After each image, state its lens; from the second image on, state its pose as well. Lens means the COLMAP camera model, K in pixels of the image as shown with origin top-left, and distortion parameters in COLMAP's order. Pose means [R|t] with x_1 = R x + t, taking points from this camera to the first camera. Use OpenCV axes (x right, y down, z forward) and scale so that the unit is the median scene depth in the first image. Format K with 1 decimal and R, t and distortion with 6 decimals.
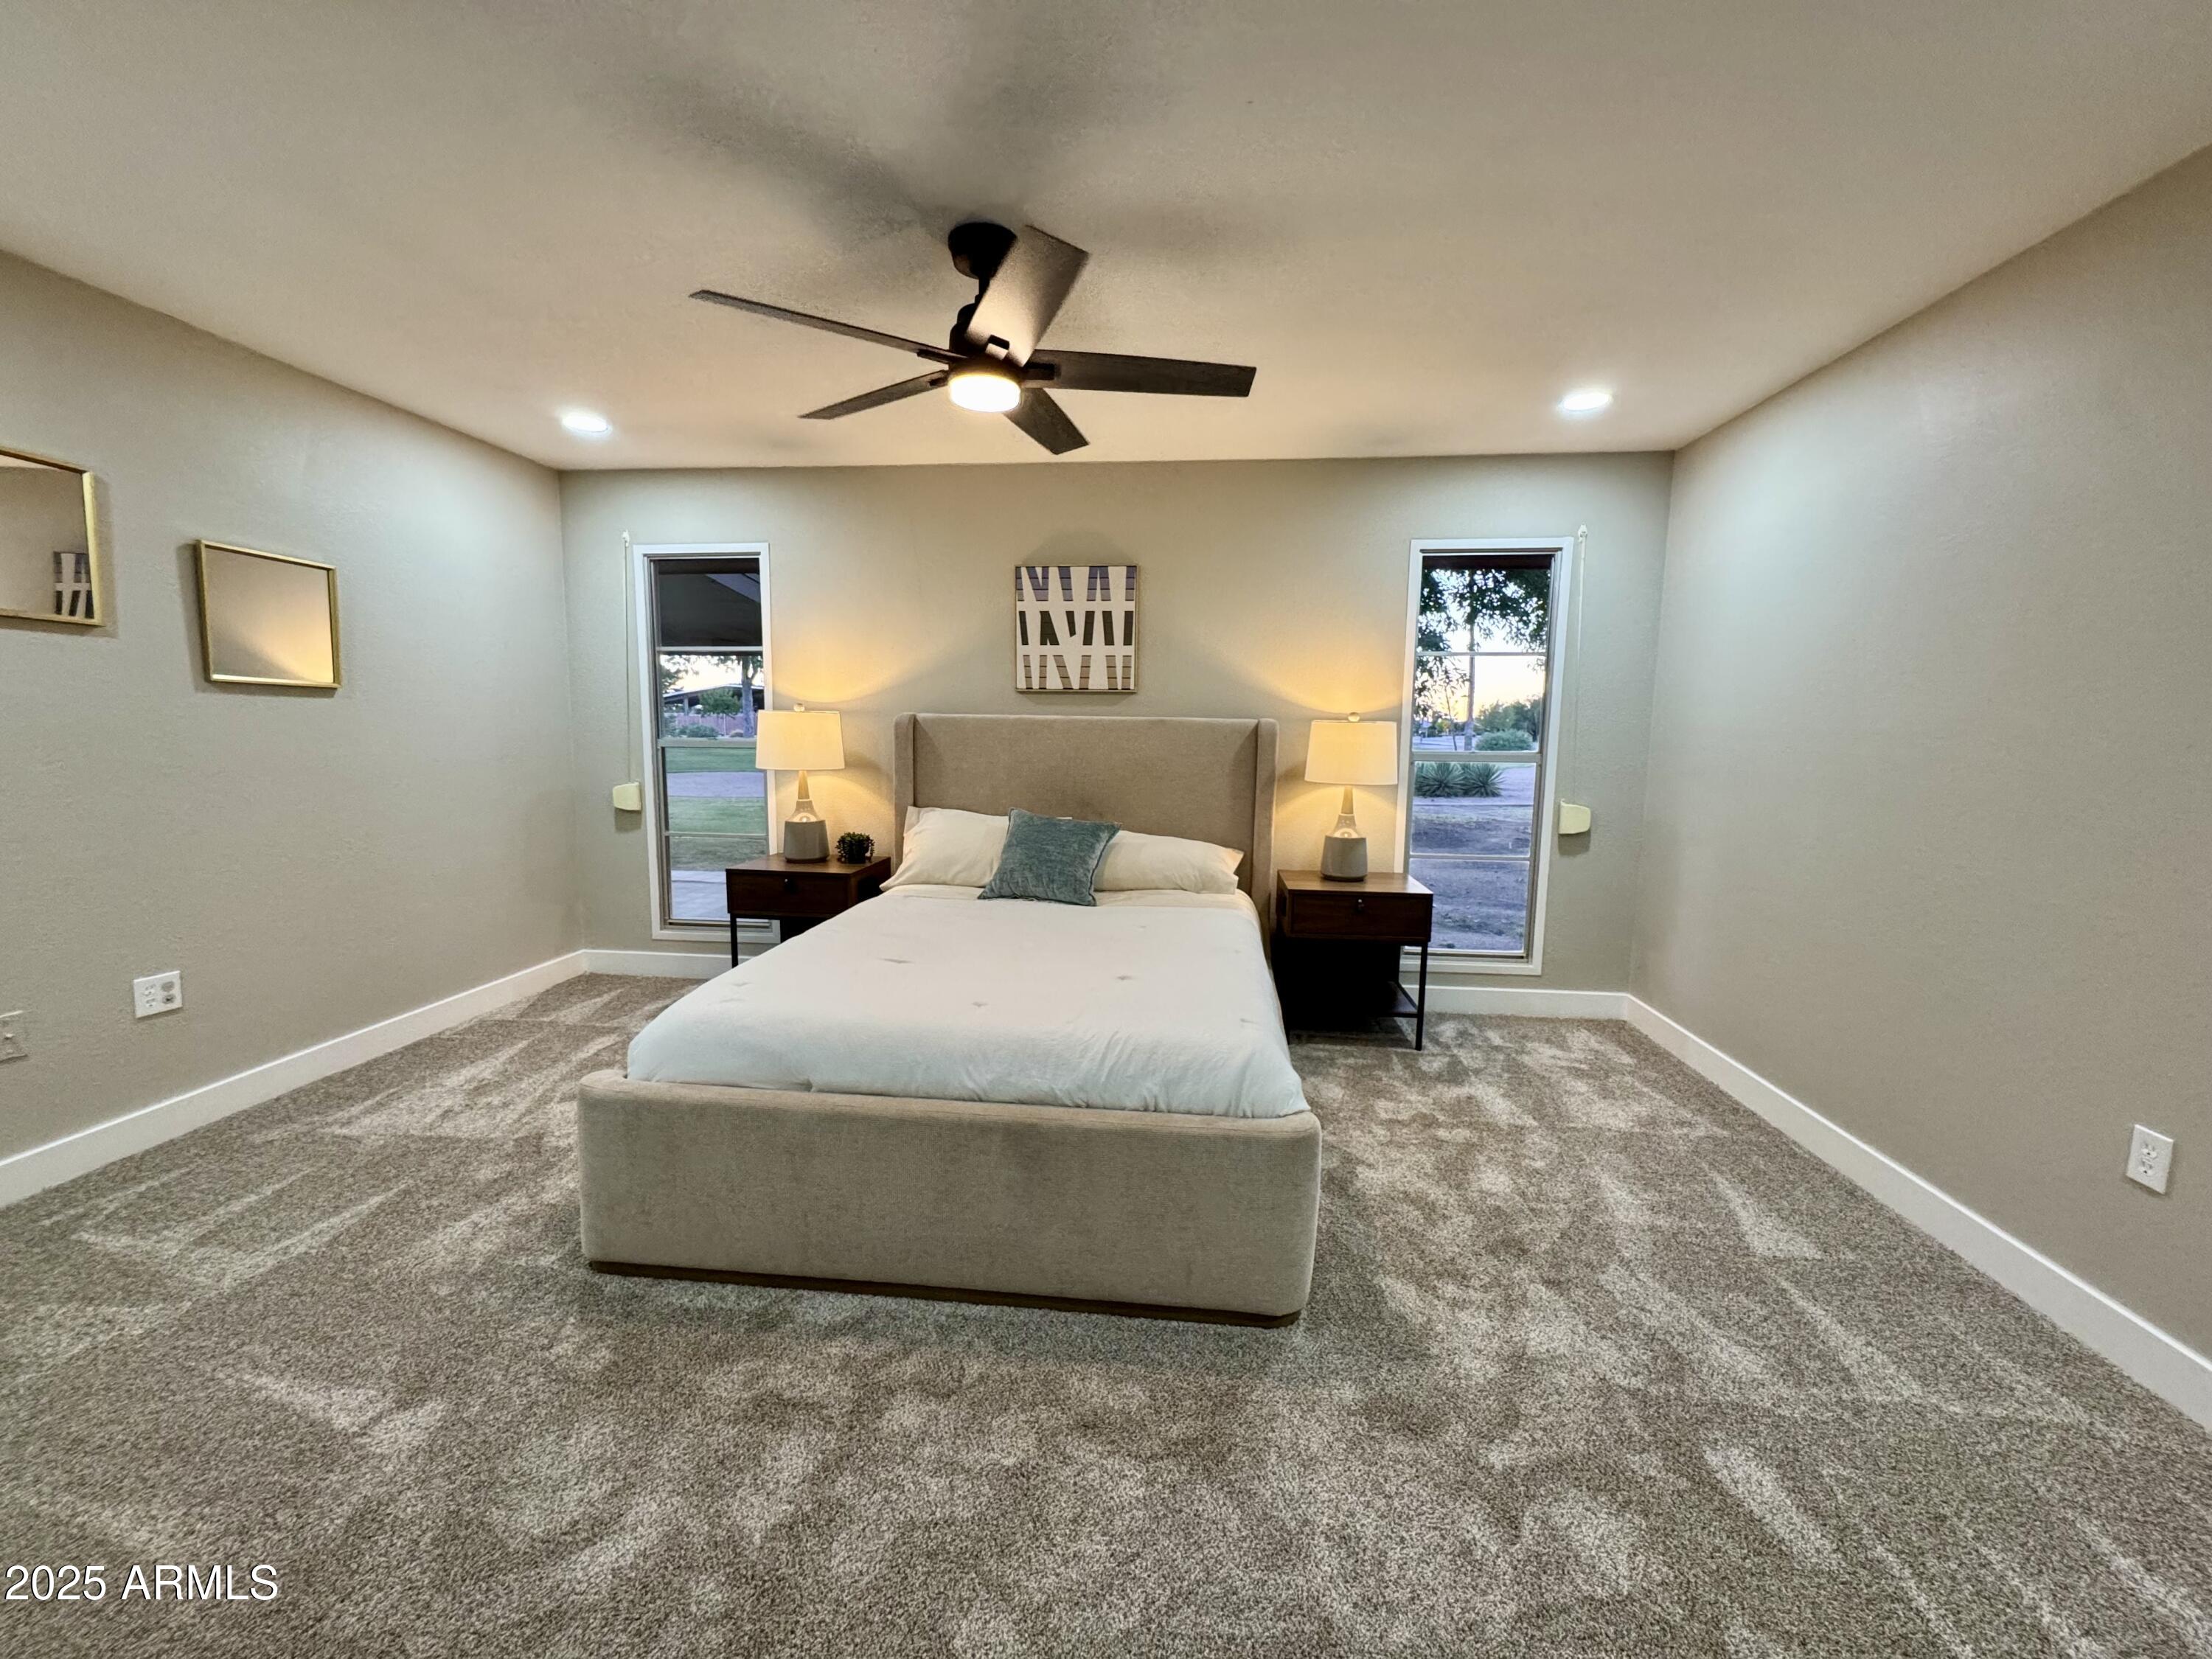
lens RADIAL K [[887.8, 0, 1110.9], [0, 887.8, 828.4], [0, 0, 1]] dist [-0.001686, 0.000531]
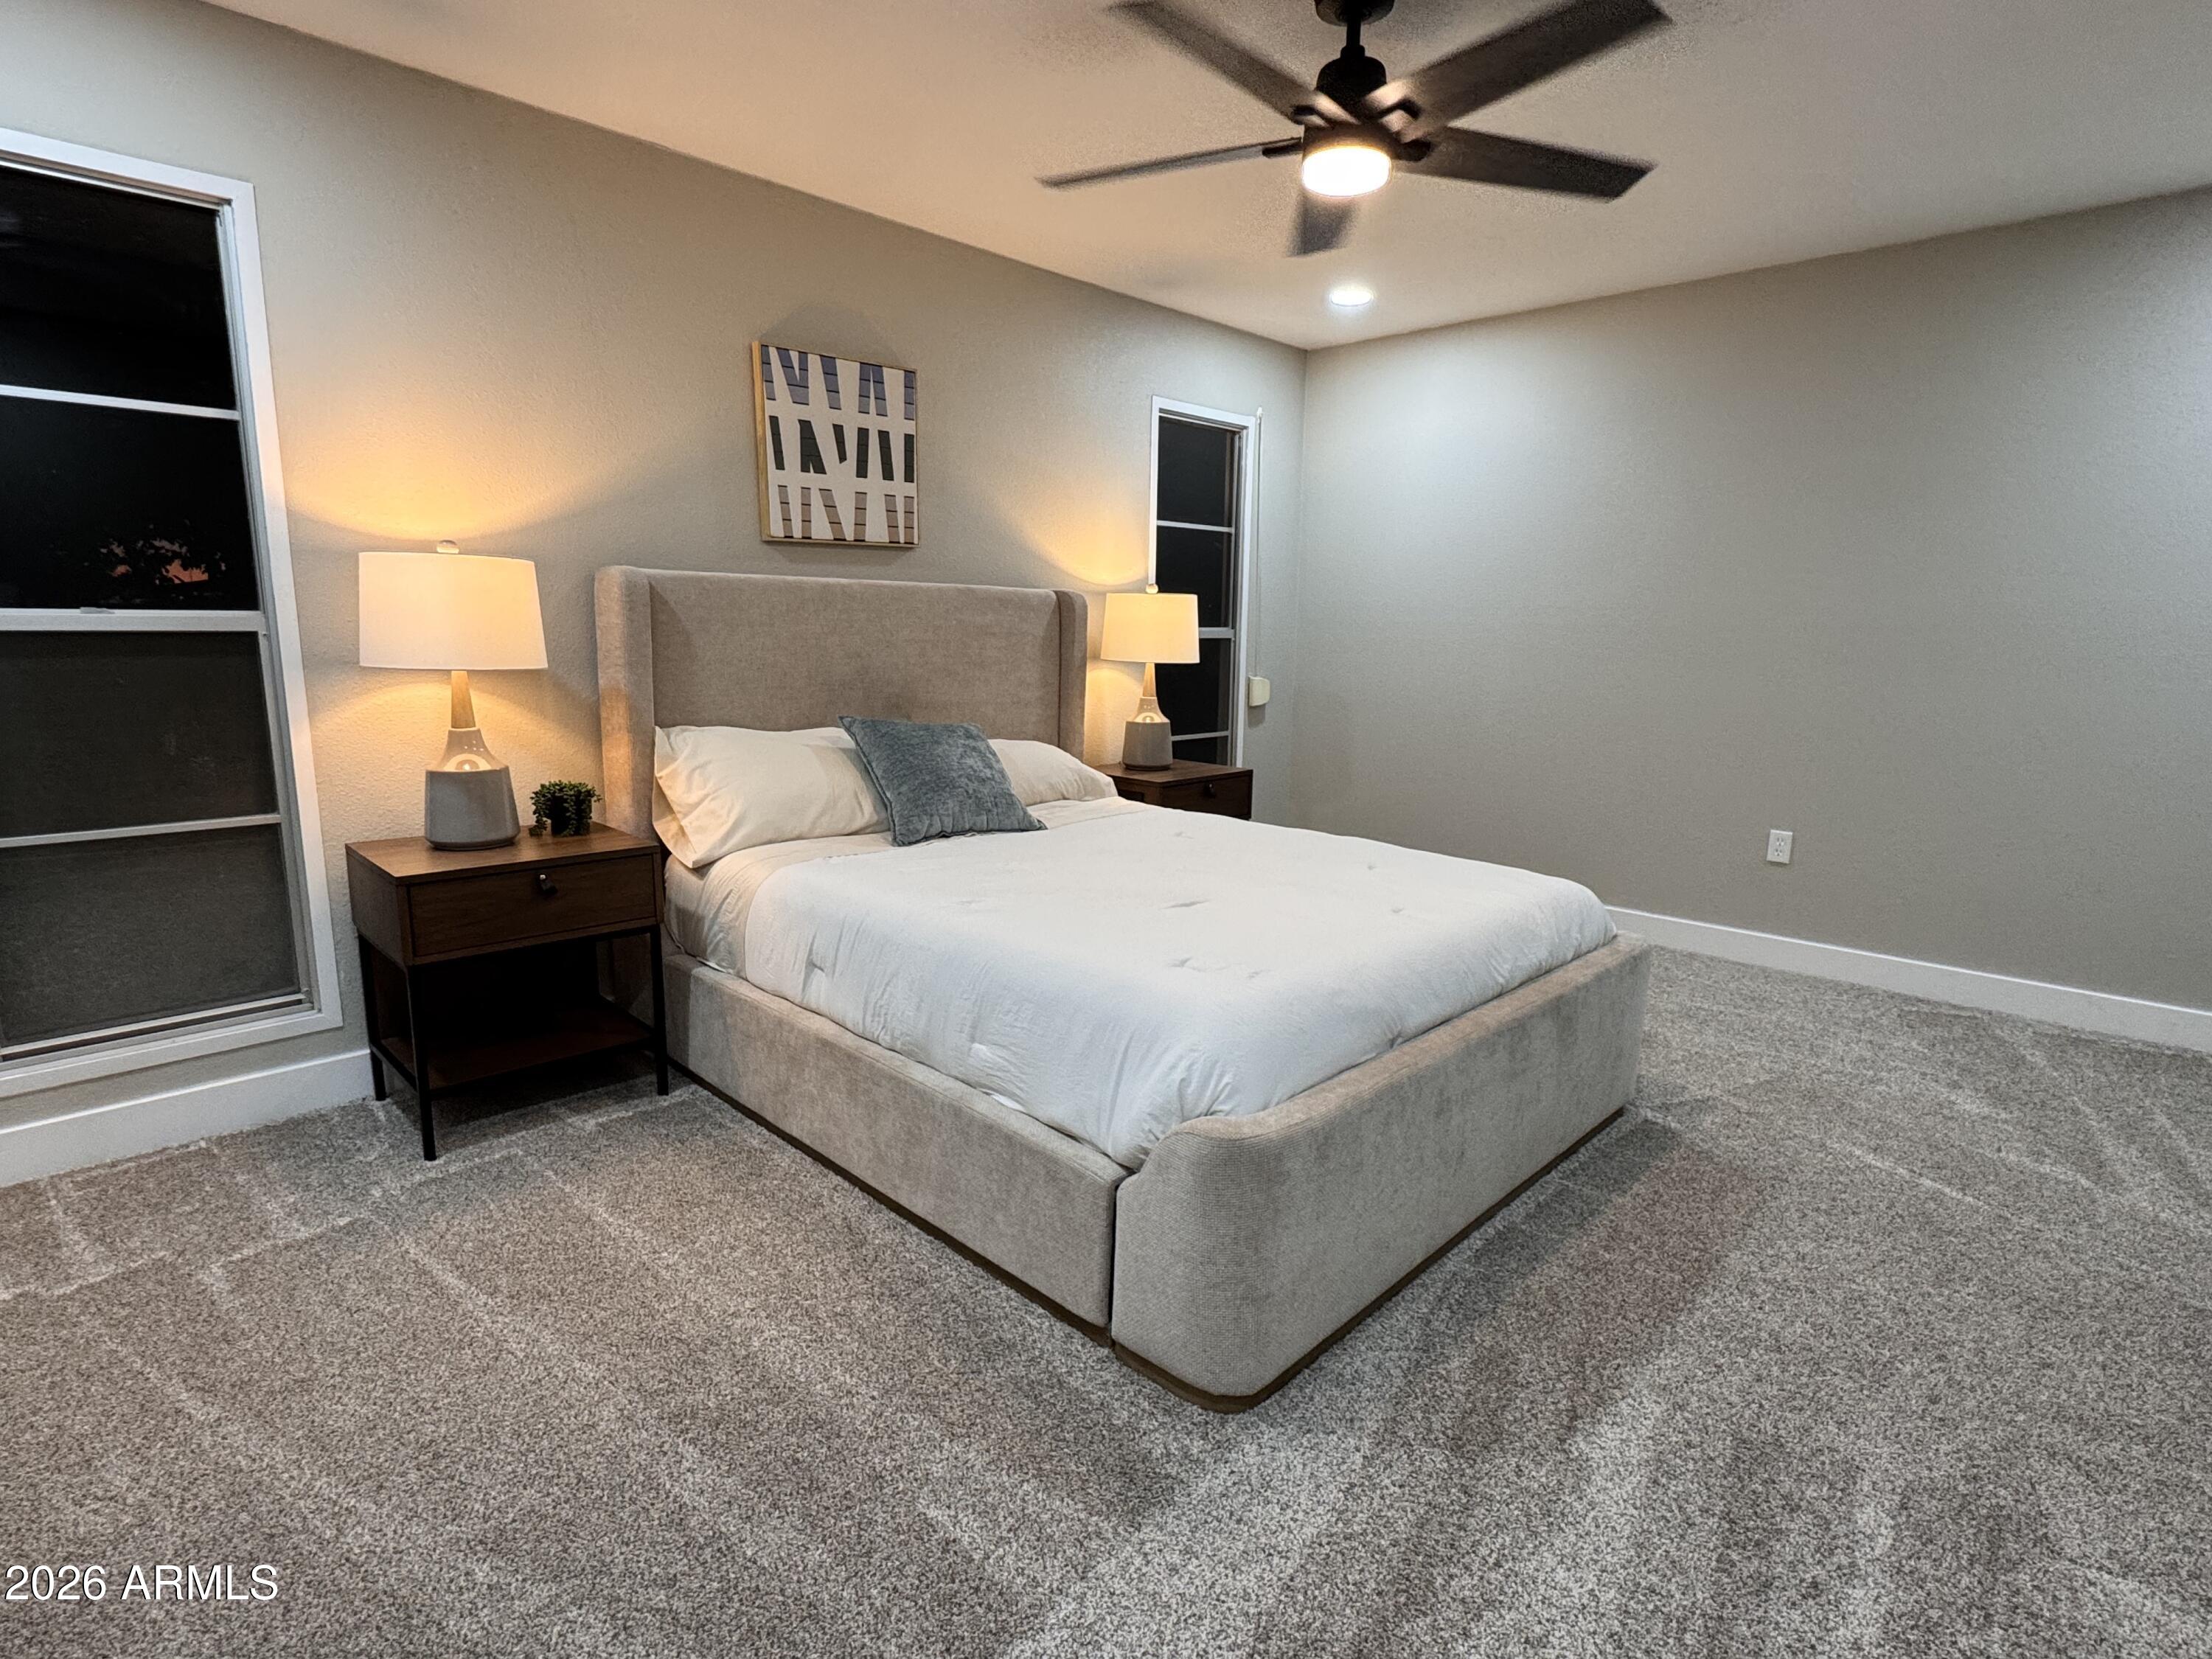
lens RADIAL K [[1144.4, 0, 1102.7], [0, 1144.4, 825.4], [0, 0, 1]] dist [0.002562, 0.000675]
pose [[0.634670, -0.147097, 0.758655, -0.727546], [0.091309, 0.989114, 0.115395, -0.024795], [-0.767370, -0.003966, 0.641192, 0.313885]]
